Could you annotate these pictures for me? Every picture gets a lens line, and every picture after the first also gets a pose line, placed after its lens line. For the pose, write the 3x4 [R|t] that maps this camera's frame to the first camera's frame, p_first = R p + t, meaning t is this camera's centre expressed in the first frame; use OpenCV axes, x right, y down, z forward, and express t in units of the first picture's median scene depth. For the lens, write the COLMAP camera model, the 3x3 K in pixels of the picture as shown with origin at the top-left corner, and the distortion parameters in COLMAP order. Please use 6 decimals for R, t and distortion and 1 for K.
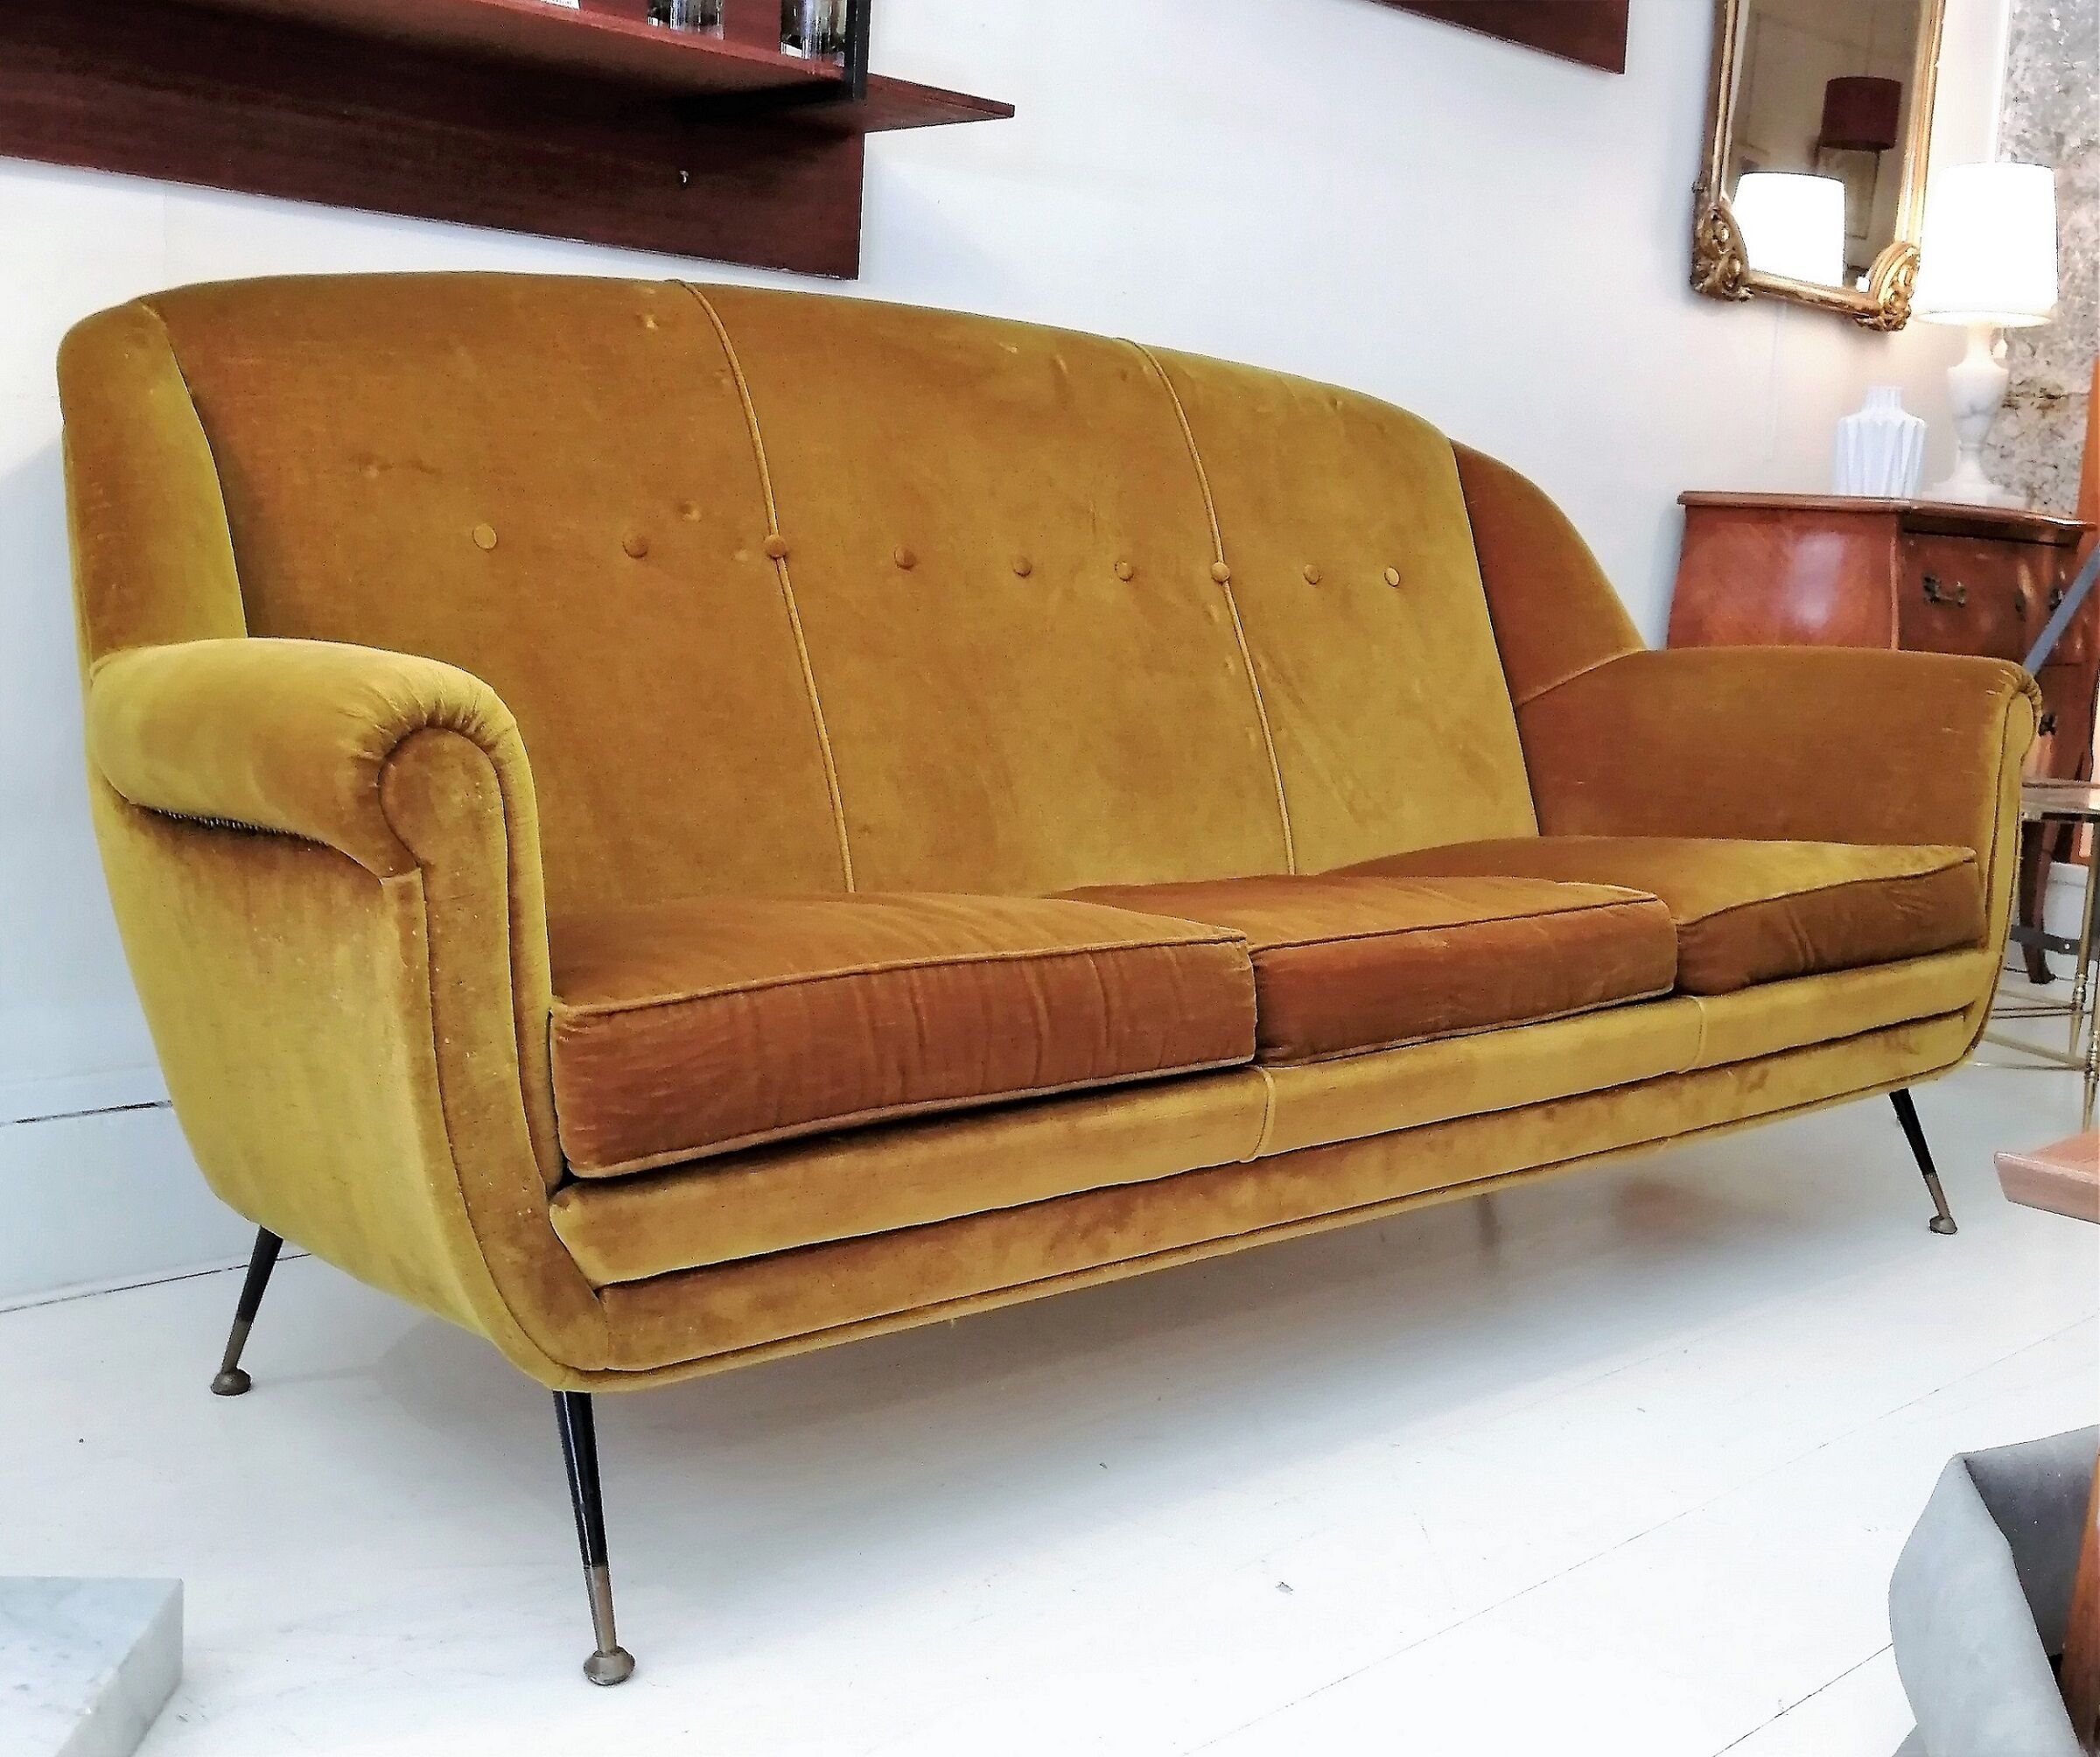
lens RADIAL K [[2175.9, 0, 1050.0], [0, 2175.9, 878.5], [0, 0, 1]] dist [0.112965, -0.512862]
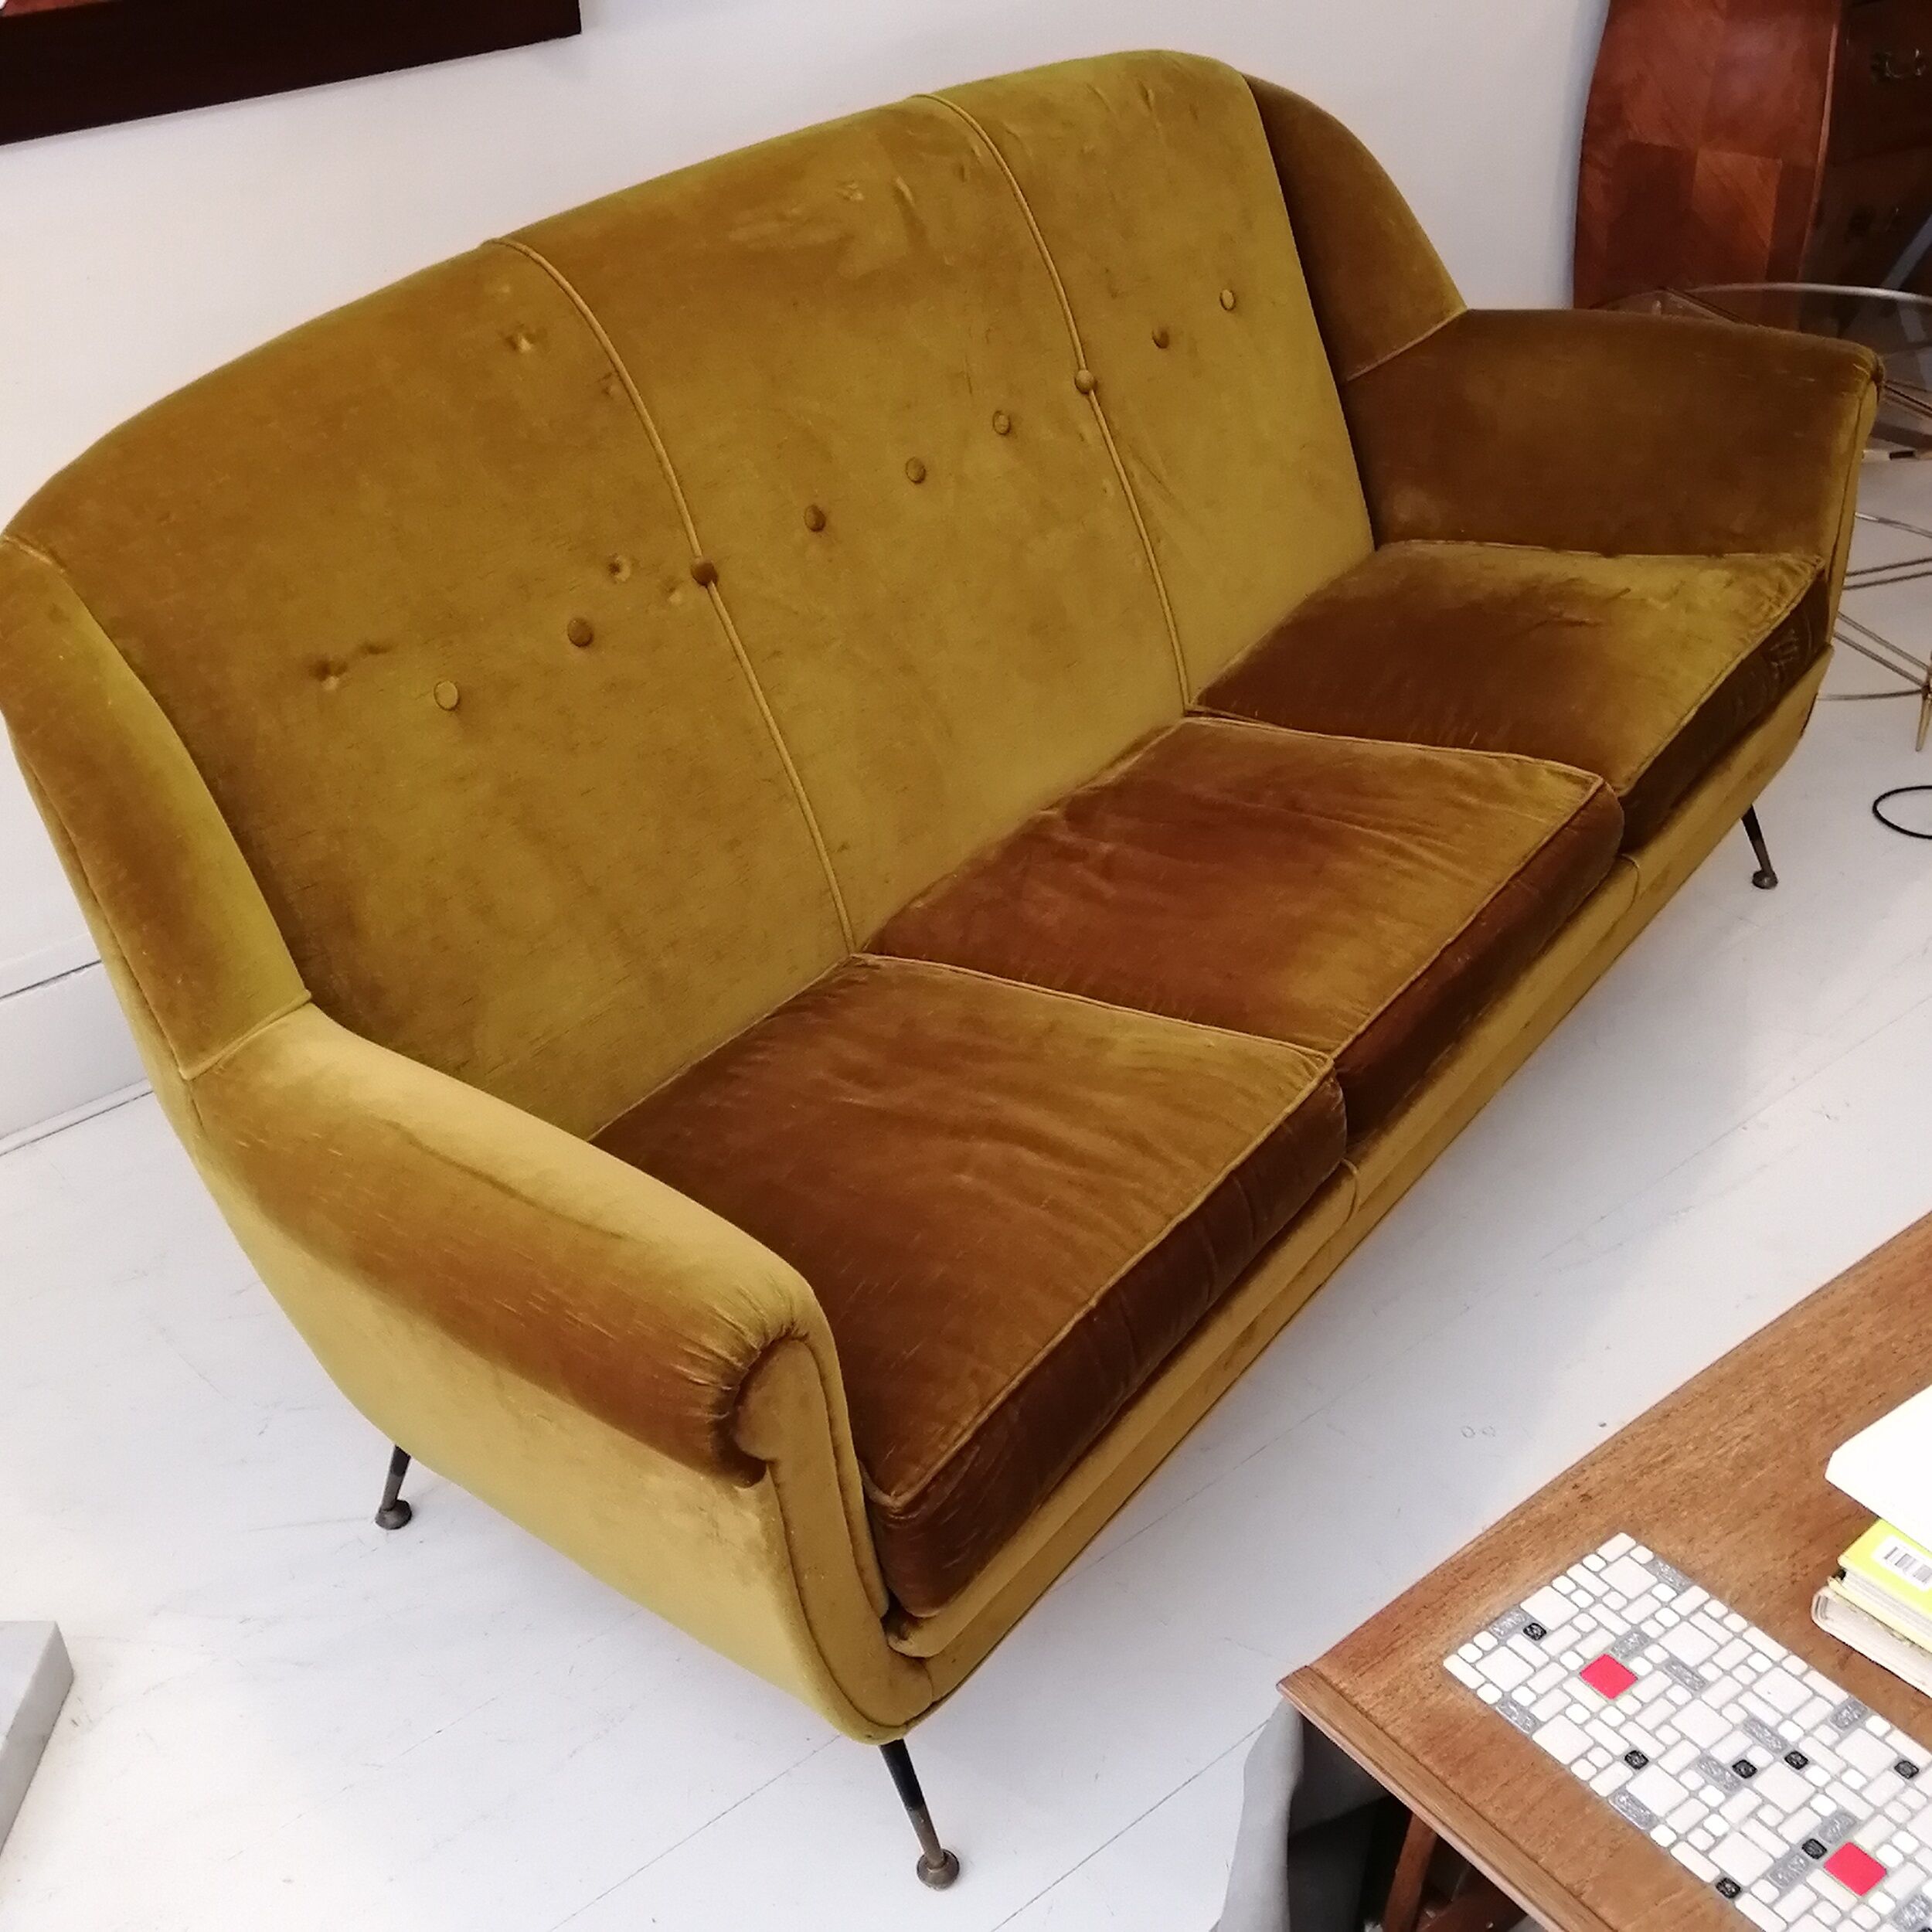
lens RADIAL K [[2157.4, 0, 840.2], [0, 2157.4, 971.3], [0, 0, 1]] dist [-0.007442, -0.016769]
pose [[0.980429, -0.175697, 0.088819, -0.215776], [0.121419, 0.894772, 0.429699, -0.463153], [-0.154970, -0.410505, 0.898593, 0.120689]]
